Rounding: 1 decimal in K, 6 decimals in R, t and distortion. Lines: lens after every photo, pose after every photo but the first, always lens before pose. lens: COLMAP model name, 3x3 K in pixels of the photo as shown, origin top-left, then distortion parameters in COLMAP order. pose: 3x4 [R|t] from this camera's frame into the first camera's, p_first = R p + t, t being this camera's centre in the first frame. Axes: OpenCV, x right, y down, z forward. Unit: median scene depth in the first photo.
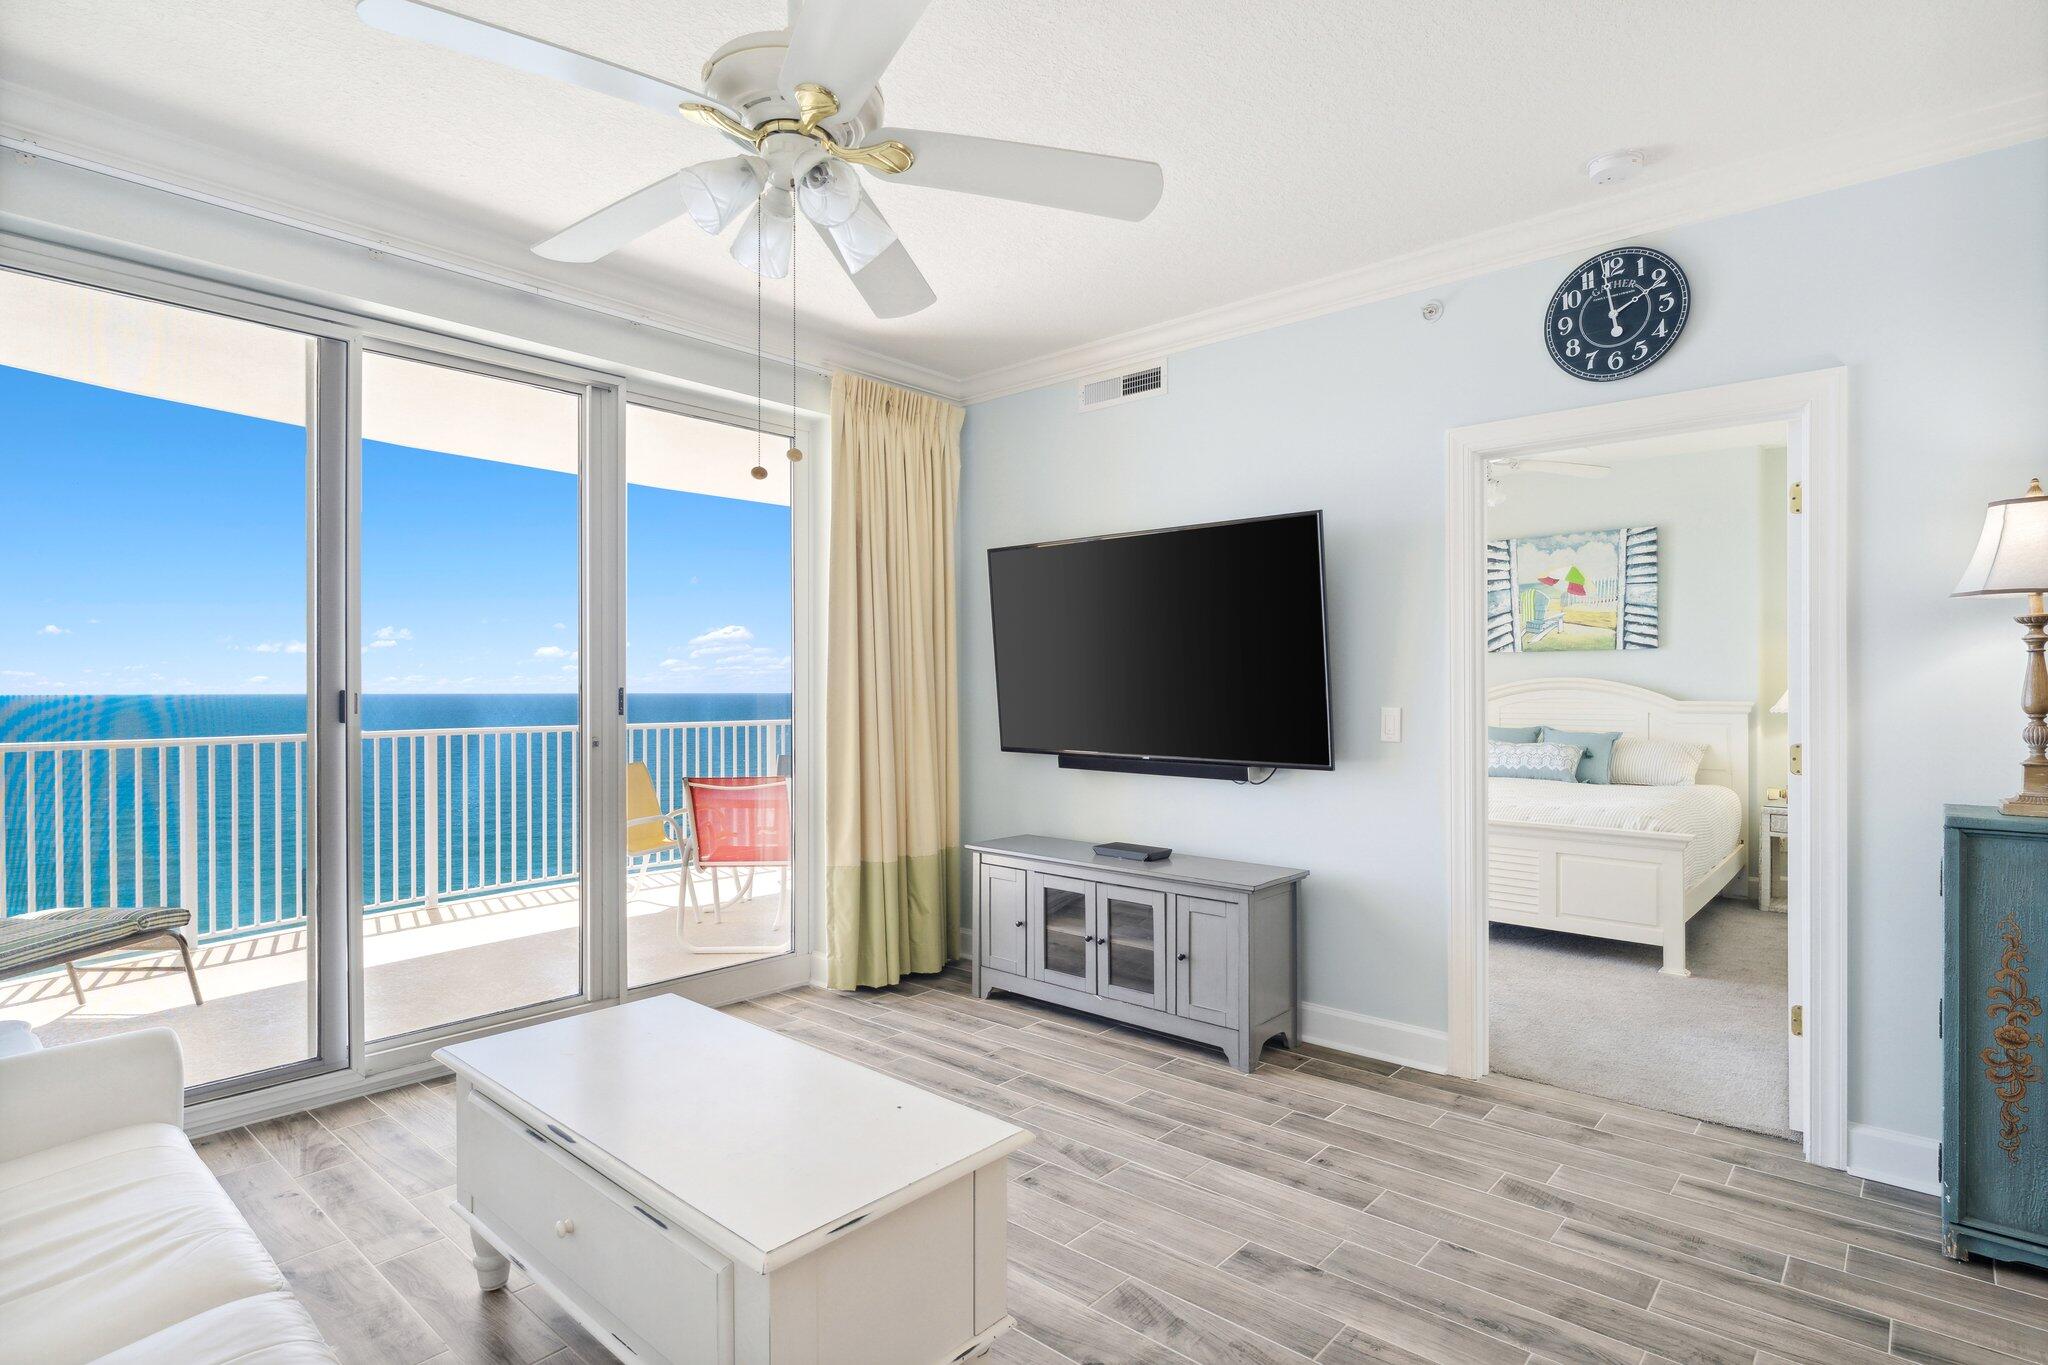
lens RADIAL K [[1026.9, 0, 1027.1], [0, 1026.9, 691.2], [0, 0, 1]] dist [0.002627, 0.000443]
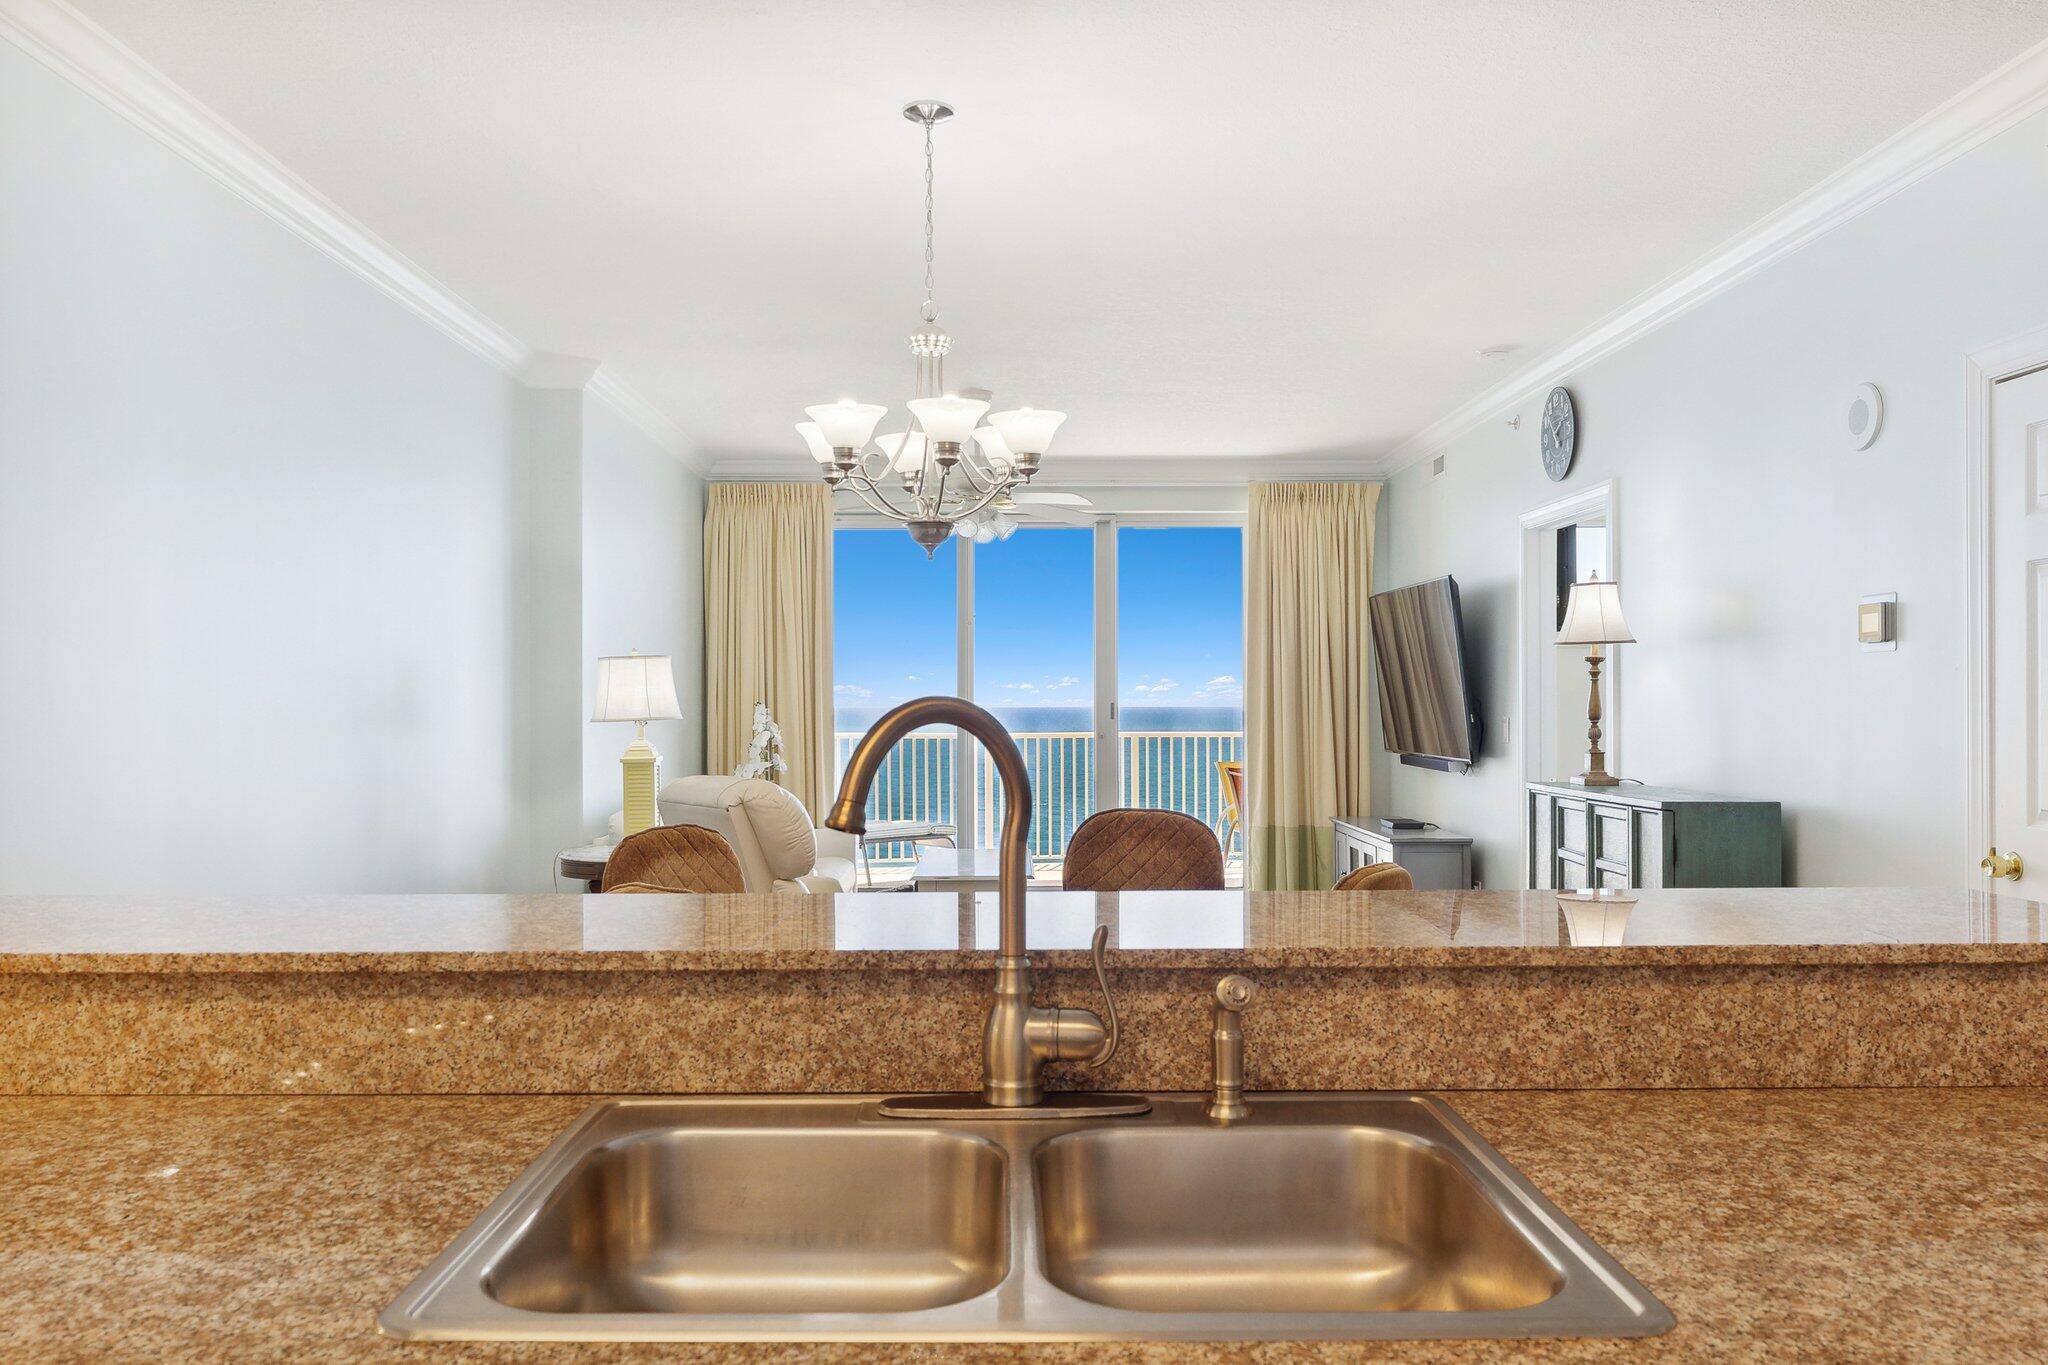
lens RADIAL K [[1500.4, 0, 1024.0], [0, 1500.4, 682.5], [0, 0, 1]] dist [-0.003534, -0.002930]
pose [[0.665773, -0.017149, -0.745957, 1.343860], [0.010291, 0.999852, -0.013801, -0.007970], [0.746083, 0.001512, 0.665851, -0.740841]]
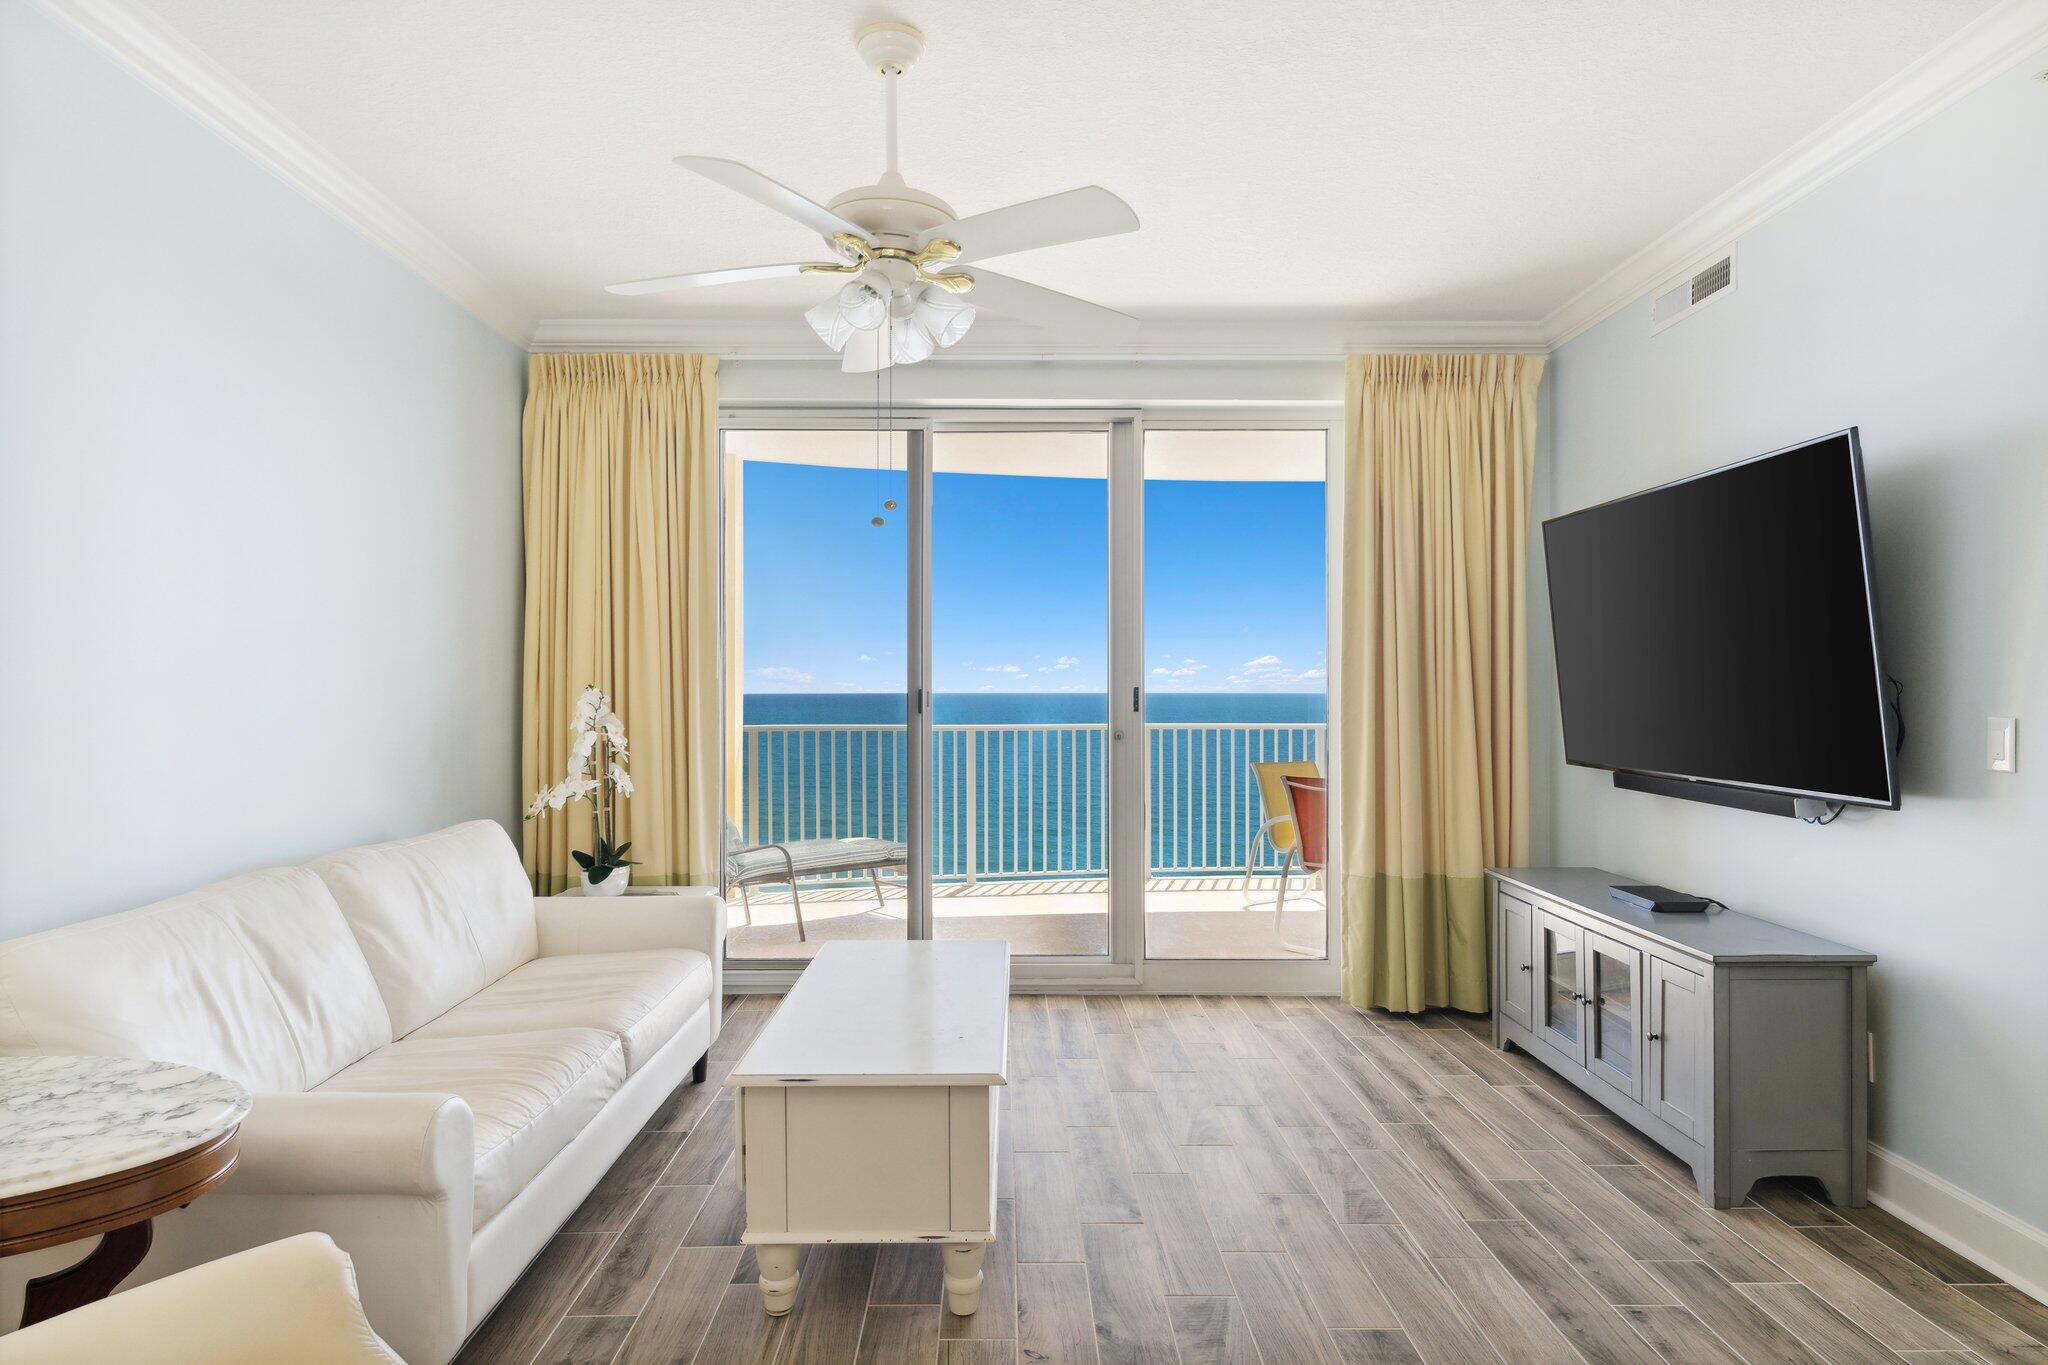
lens RADIAL K [[1131.9, 0, 1014.7], [0, 1131.9, 687.0], [0, 0, 1]] dist [-0.001737, 0.000101]
pose [[0.664806, -0.007352, -0.746980, 0.449748], [0.007853, 0.999965, -0.002852, -0.005520], [0.746975, -0.003970, 0.664840, 0.074366]]
